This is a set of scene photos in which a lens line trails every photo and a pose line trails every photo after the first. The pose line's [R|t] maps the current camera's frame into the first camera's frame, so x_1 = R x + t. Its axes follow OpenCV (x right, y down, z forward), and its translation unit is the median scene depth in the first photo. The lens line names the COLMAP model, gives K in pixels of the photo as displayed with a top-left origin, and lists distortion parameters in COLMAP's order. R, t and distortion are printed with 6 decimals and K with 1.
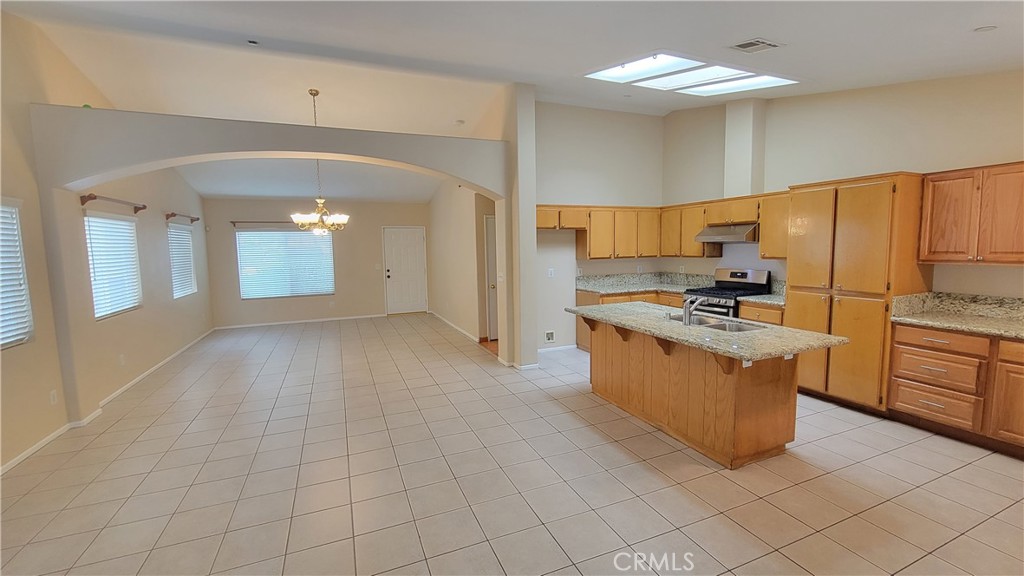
lens RADIAL K [[419.3, 0, 509.8], [0, 419.3, 284.1], [0, 0, 1]] dist [-0.003630, -0.000843]
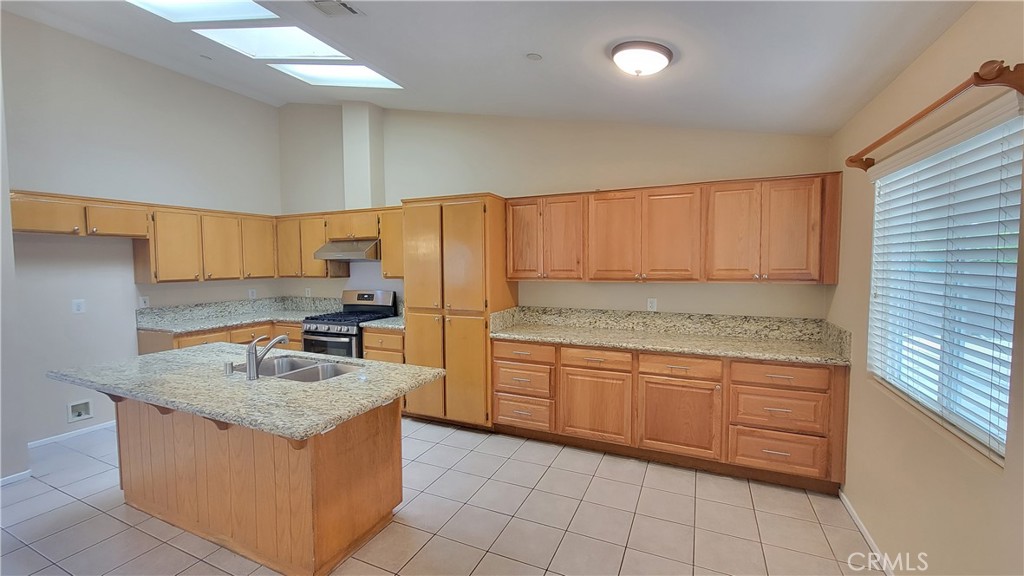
lens RADIAL K [[419.3, 0, 510.1], [0, 419.3, 284.5], [0, 0, 1]] dist [-0.003630, -0.000843]
pose [[0.733570, -0.023806, 0.679197, 0.230575], [0.056540, 0.998060, -0.026084, -0.010356], [-0.677258, 0.057536, 0.733493, 0.187009]]
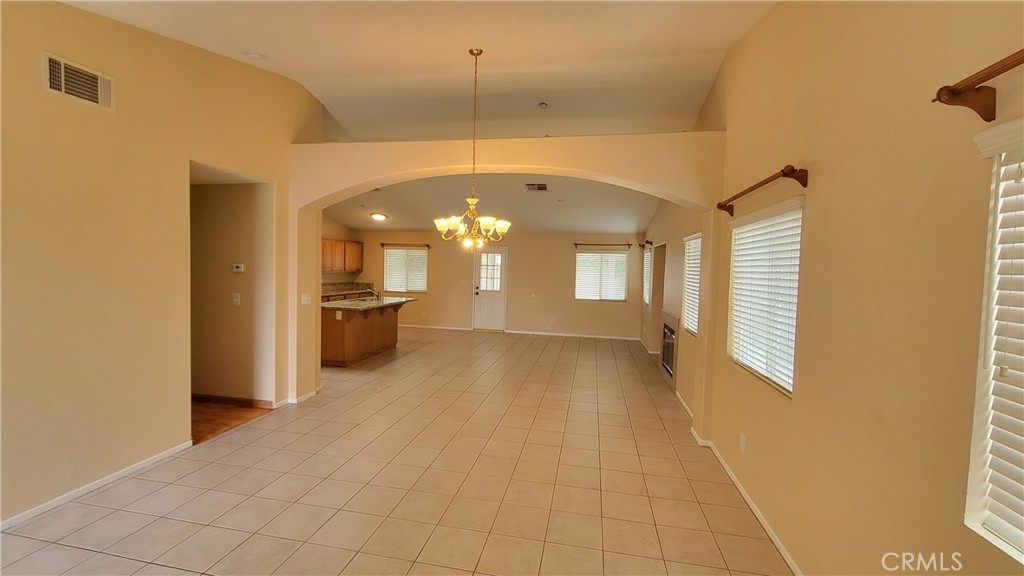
lens RADIAL K [[419.3, 0, 509.8], [0, 419.3, 286.2], [0, 0, 1]] dist [-0.003630, -0.000843]
pose [[-0.830018, -0.029832, 0.556938, -1.210046], [0.039786, 0.992858, 0.112475, -0.176525], [-0.556316, 0.115515, -0.822903, 2.089531]]
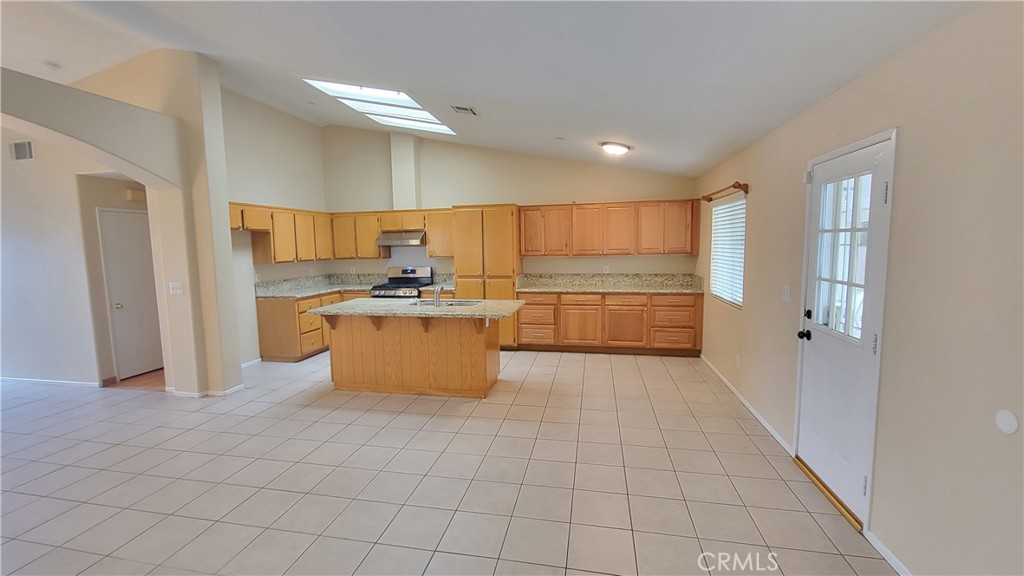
lens RADIAL K [[419.3, 0, 511.1], [0, 419.3, 284.2], [0, 0, 1]] dist [-0.003630, -0.000843]
pose [[0.560974, -0.070710, 0.824808, -0.446544], [0.083288, 0.996111, 0.028749, 0.007367], [-0.823633, 0.052569, 0.564681, 0.052928]]
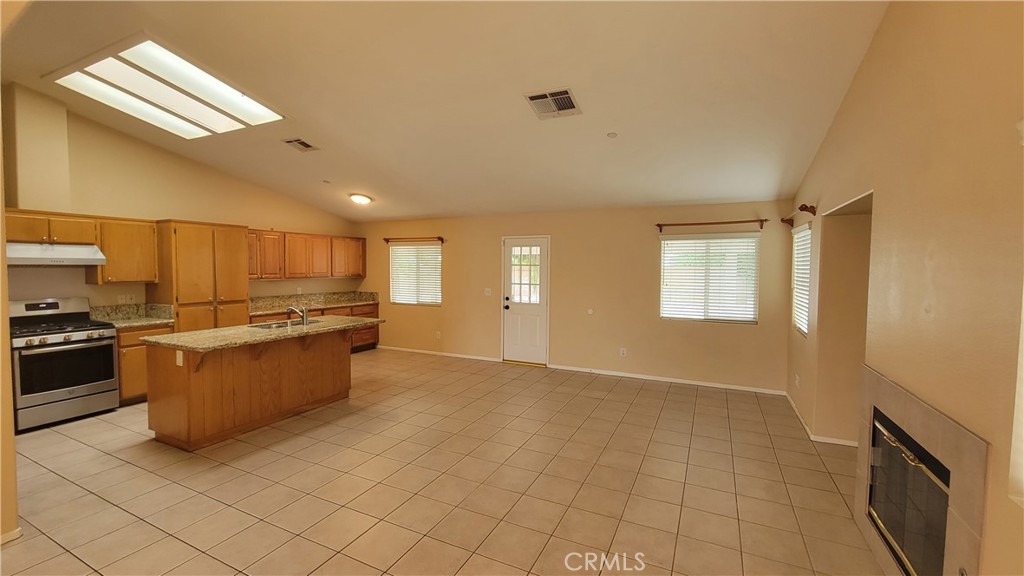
lens RADIAL K [[419.3, 0, 508.6], [0, 419.3, 282.3], [0, 0, 1]] dist [-0.003630, -0.000843]
pose [[-0.658477, -0.012264, 0.752501, -0.901021], [0.075892, 0.993688, 0.082605, -0.091714], [-0.748765, 0.111502, -0.653390, 1.174066]]
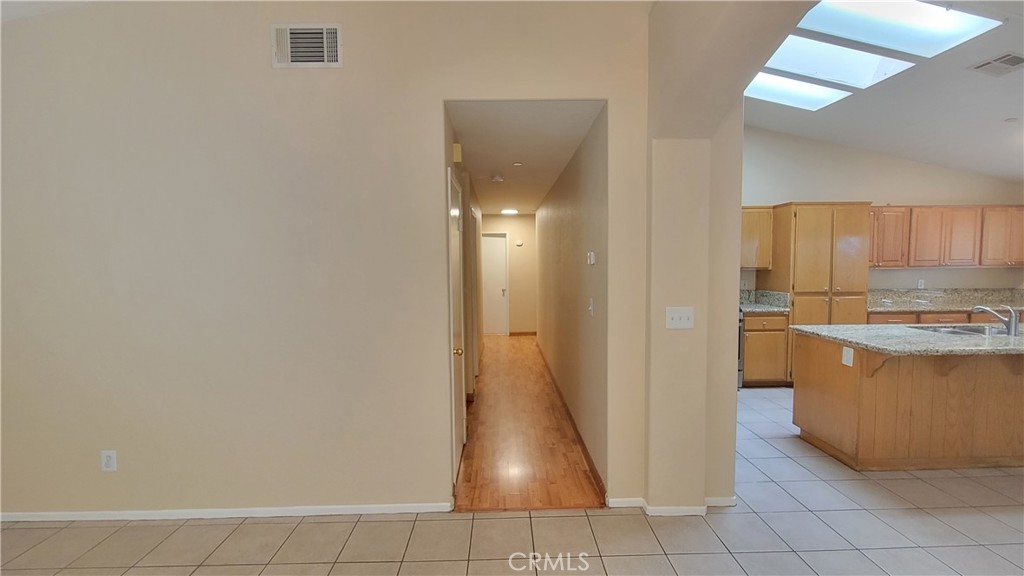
lens RADIAL K [[419.3, 0, 512.7], [0, 419.3, 284.3], [0, 0, 1]] dist [-0.003630, -0.000843]
pose [[0.364326, -0.037919, 0.930499, -0.684689], [0.087368, 0.996156, 0.006387, -0.097754], [-0.927164, 0.078969, 0.366238, 1.411093]]
